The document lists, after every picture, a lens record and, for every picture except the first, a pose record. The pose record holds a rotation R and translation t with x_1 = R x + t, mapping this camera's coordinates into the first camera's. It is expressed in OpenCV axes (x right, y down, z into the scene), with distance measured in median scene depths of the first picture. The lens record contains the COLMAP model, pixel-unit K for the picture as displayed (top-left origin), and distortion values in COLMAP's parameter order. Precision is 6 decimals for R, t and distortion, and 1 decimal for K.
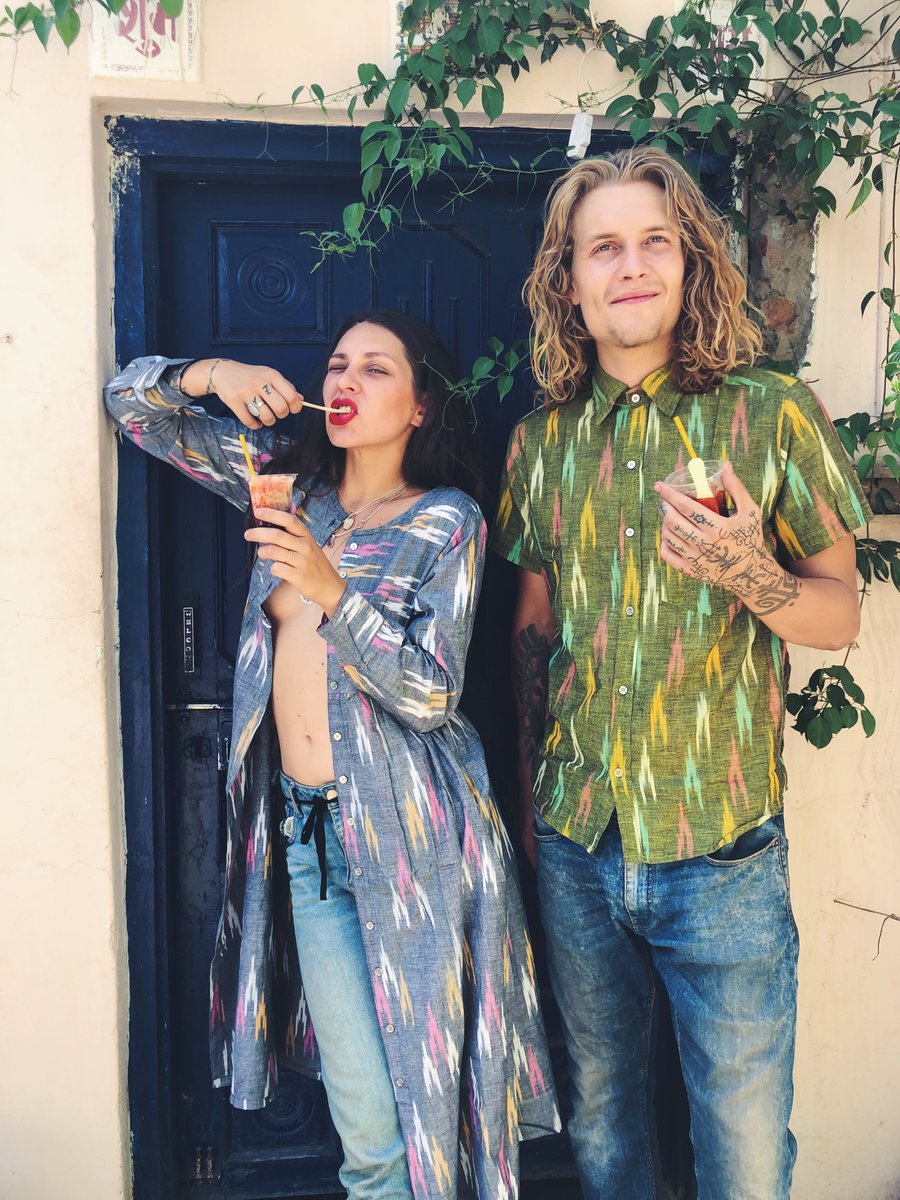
lens RADIAL K [[1015.7, 0, 423.8], [0, 1015.7, 584.2], [0, 0, 1]] dist [0.004961, 0.007591]
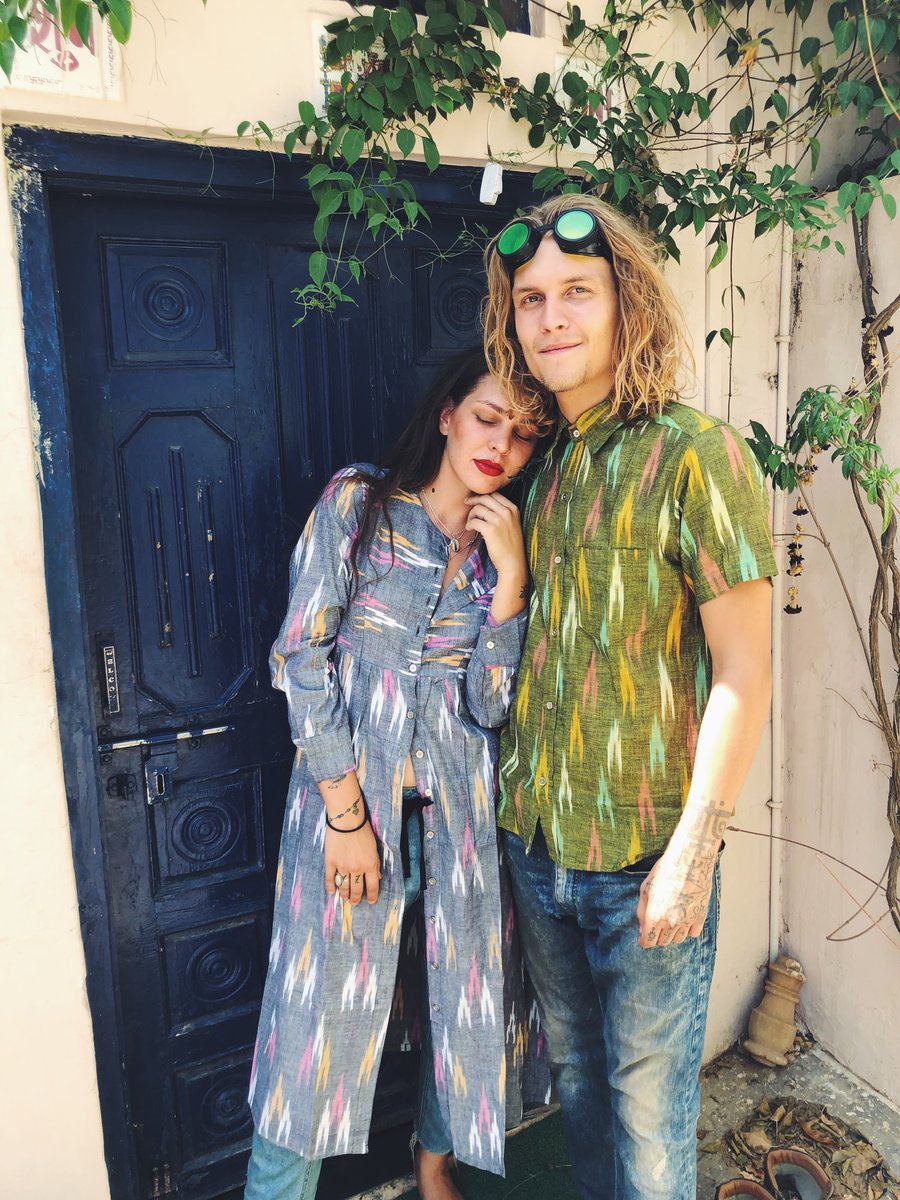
lens RADIAL K [[1015.7, 0, 446.3], [0, 1015.7, 590.1], [0, 0, 1]] dist [0.004961, 0.007591]
pose [[0.922961, -0.090980, 0.373986, -0.318554], [0.057129, 0.993281, 0.100648, -0.118992], [-0.380630, -0.071528, 0.921957, -0.006063]]
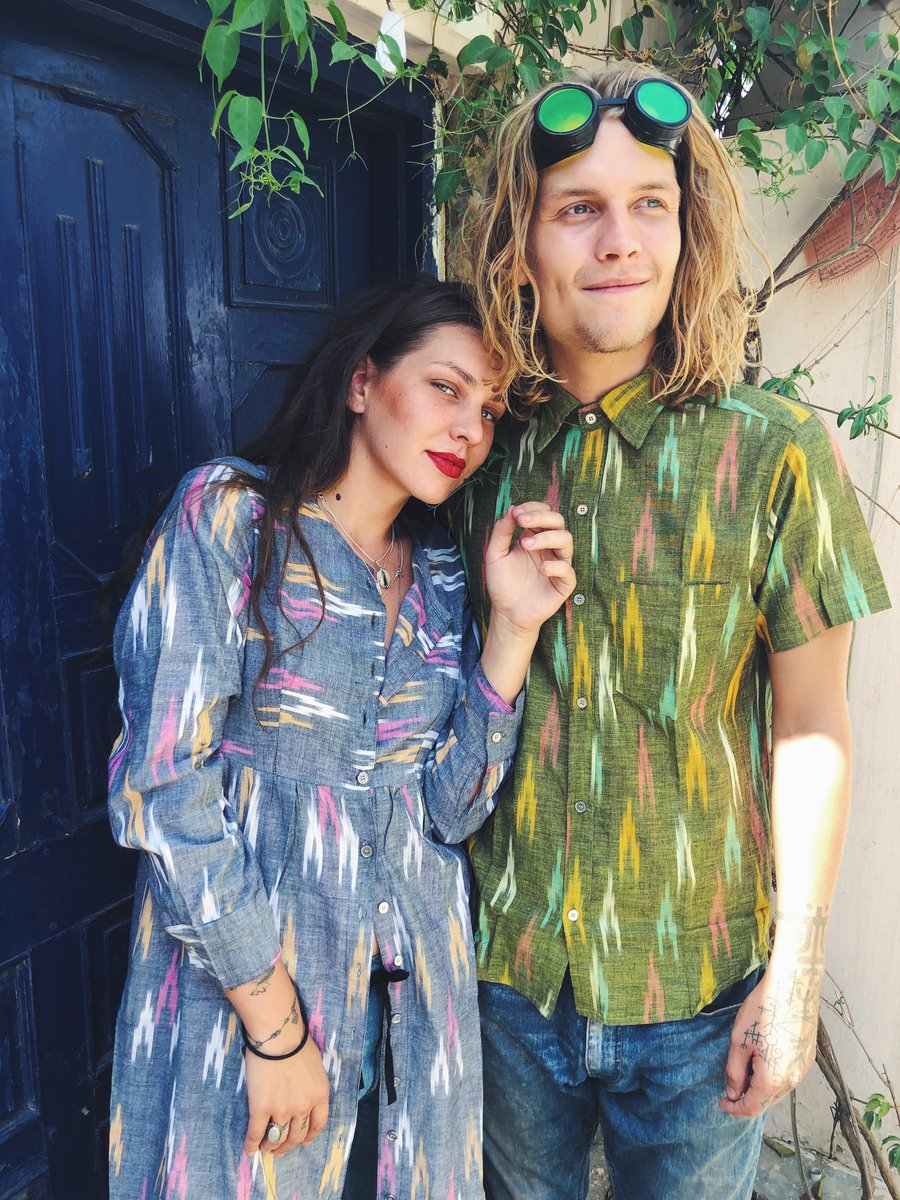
lens RADIAL K [[1015.7, 0, 461.7], [0, 1015.7, 594.7], [0, 0, 1]] dist [0.004961, 0.007591]
pose [[0.606285, -0.157992, 0.779395, -0.429133], [0.051625, 0.985818, 0.159678, -0.158831], [-0.793570, -0.056575, 0.605844, 0.475515]]
